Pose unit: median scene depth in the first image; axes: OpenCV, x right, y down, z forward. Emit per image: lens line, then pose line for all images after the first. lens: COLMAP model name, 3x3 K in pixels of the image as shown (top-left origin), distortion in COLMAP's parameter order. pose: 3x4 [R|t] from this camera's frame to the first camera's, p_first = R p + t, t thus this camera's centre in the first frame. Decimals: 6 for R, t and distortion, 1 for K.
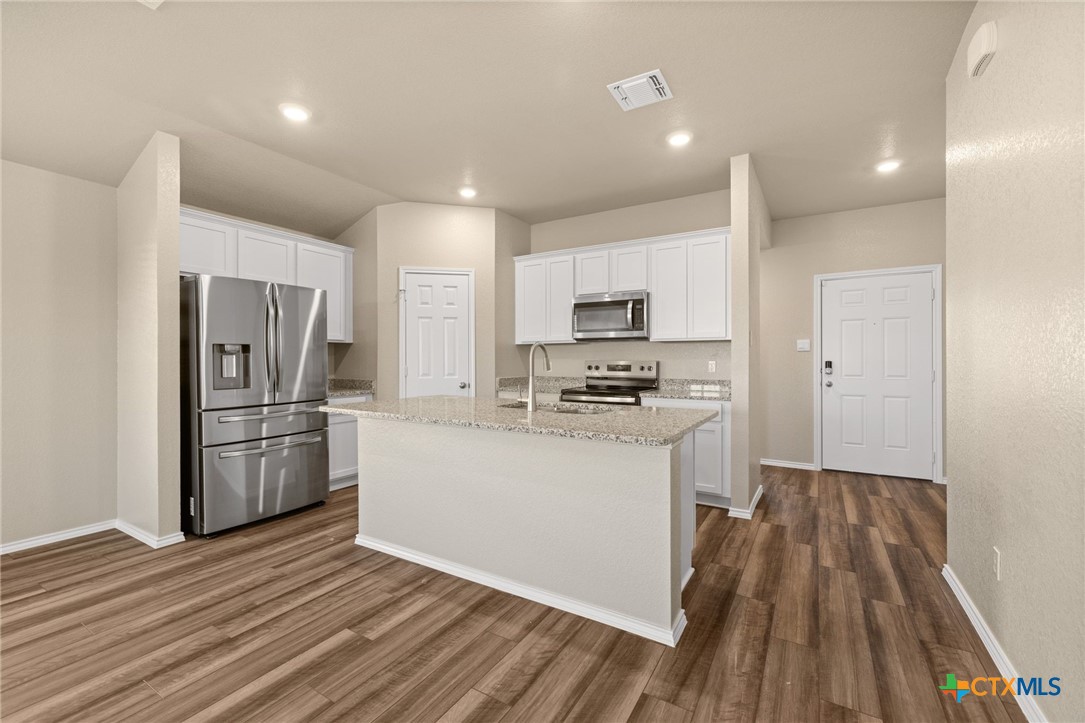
lens RADIAL K [[456.5, 0, 535.0], [0, 456.5, 359.1], [0, 0, 1]] dist [-0.000060, 0.000408]
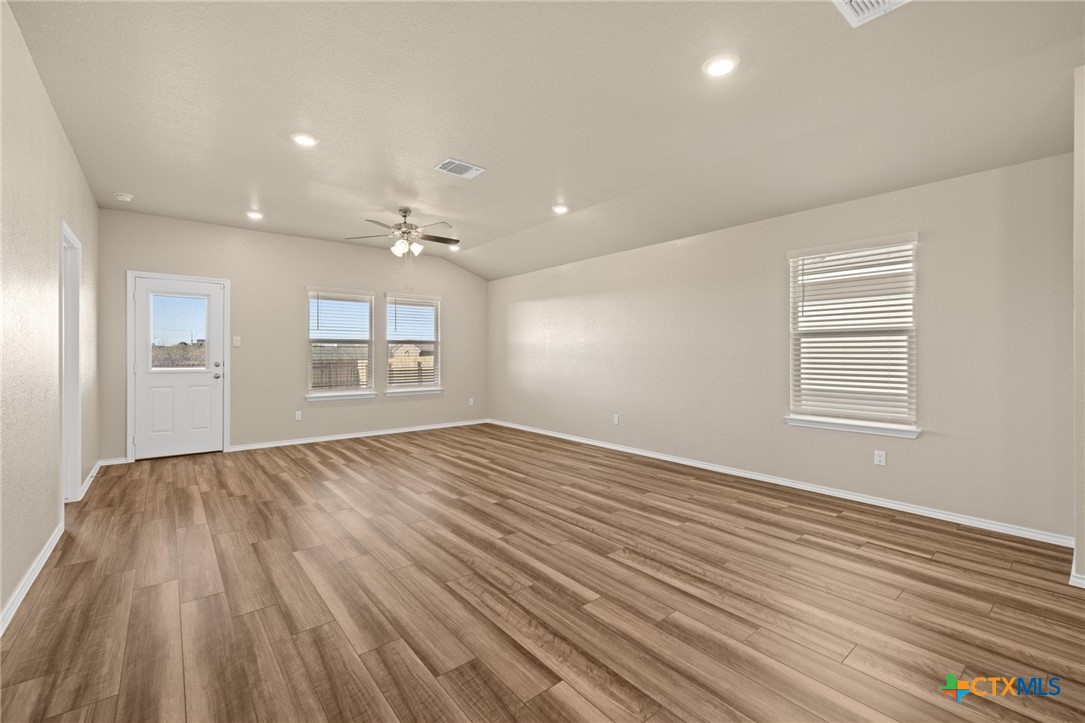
lens RADIAL K [[456.3, 0, 537.4], [0, 456.3, 355.0], [0, 0, 1]] dist [0.001414, -0.000131]
pose [[-0.327820, 0.004883, -0.944728, 0.250771], [0.002740, 0.999987, 0.004218, -0.000313], [0.944736, -0.001206, -0.327829, 0.370614]]
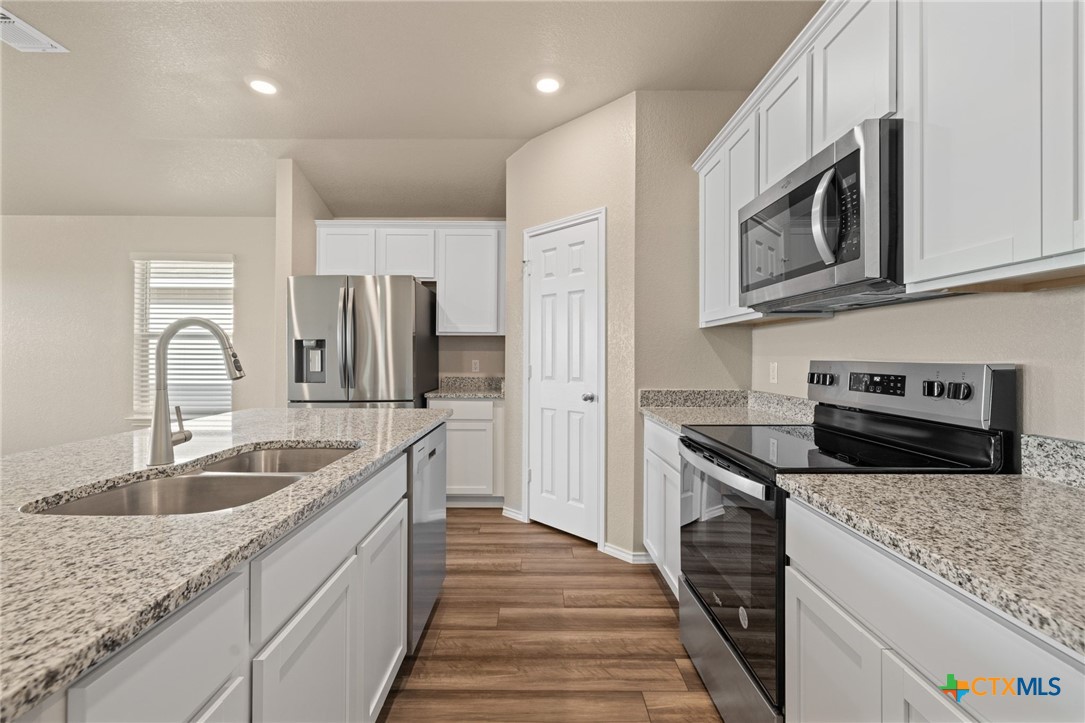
lens RADIAL K [[459.5, 0, 537.8], [0, 459.5, 352.2], [0, 0, 1]] dist [-0.000219, -0.000185]
pose [[0.527743, -0.001251, -0.849403, 0.530296], [-0.003418, 0.999988, -0.003597, -0.002681], [0.849397, 0.004801, 0.527732, 0.947177]]
